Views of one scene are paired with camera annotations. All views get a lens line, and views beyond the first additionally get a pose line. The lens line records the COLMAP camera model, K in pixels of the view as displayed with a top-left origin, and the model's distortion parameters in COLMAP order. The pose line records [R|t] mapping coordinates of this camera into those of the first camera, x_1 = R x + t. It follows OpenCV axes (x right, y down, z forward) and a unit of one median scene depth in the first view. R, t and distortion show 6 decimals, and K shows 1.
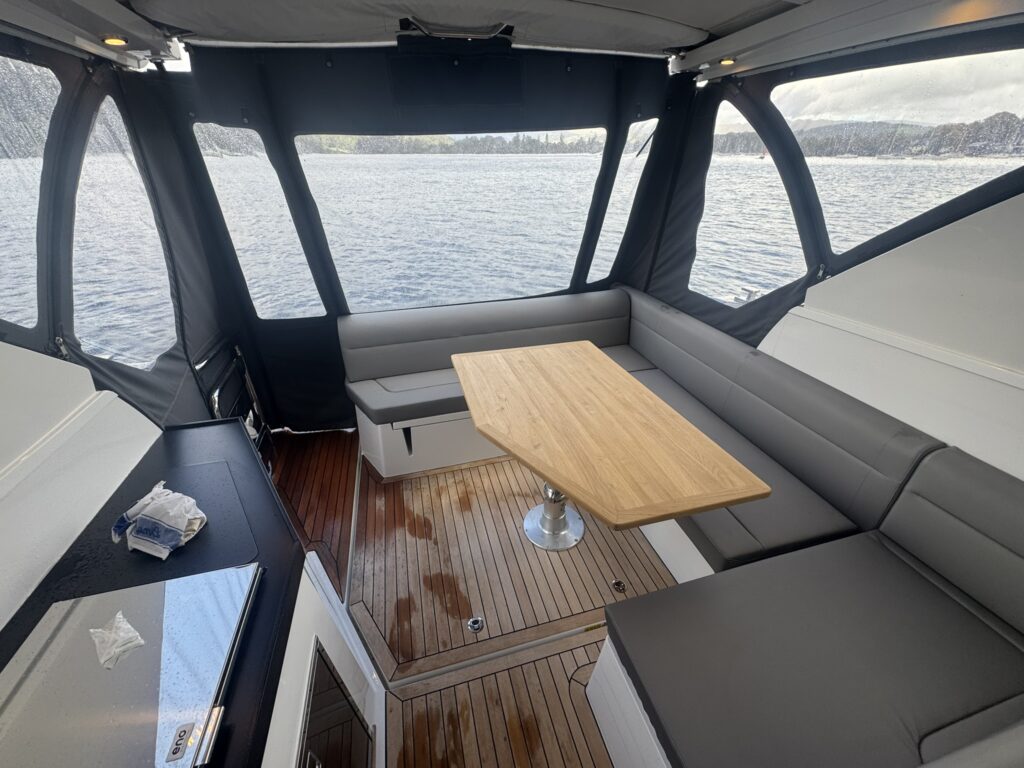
lens RADIAL K [[410.5, 0, 510.6], [0, 410.5, 384.7], [0, 0, 1]] dist [-0.007174, -0.000015]
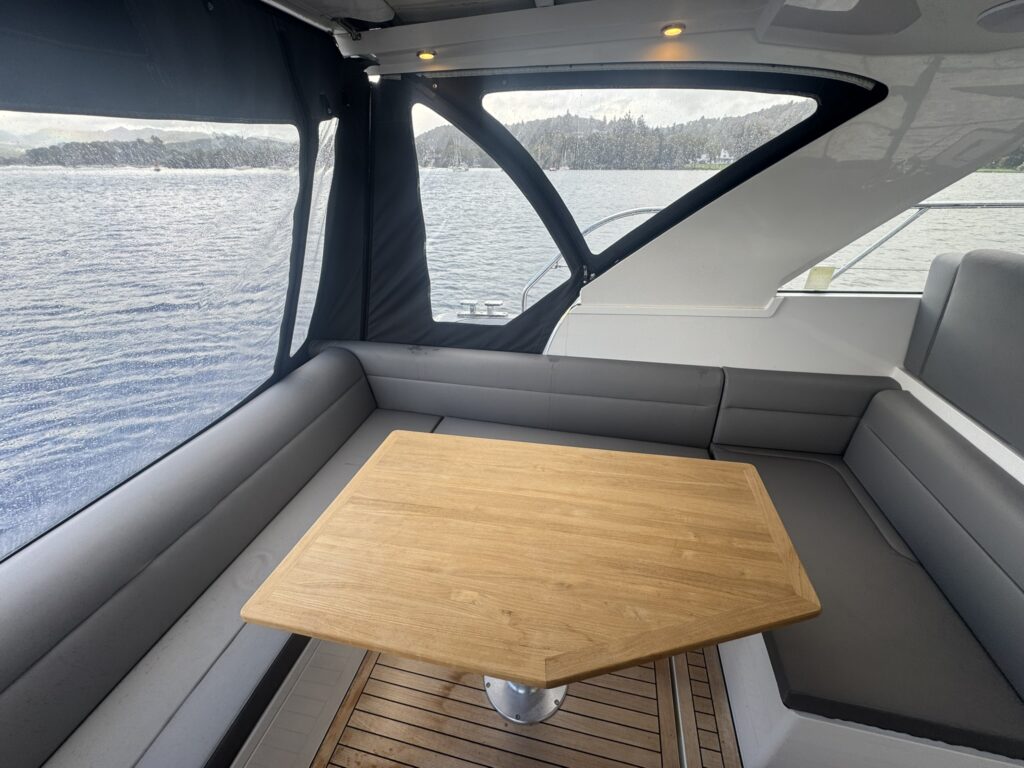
lens RADIAL K [[410.5, 0, 512.1], [0, 410.5, 382.9], [0, 0, 1]] dist [-0.007174, -0.000015]
pose [[0.465761, -0.412146, 0.783073, -0.268998], [0.433936, 0.877592, 0.203794, -0.272366], [-0.771211, 0.244884, 0.587593, 0.484697]]
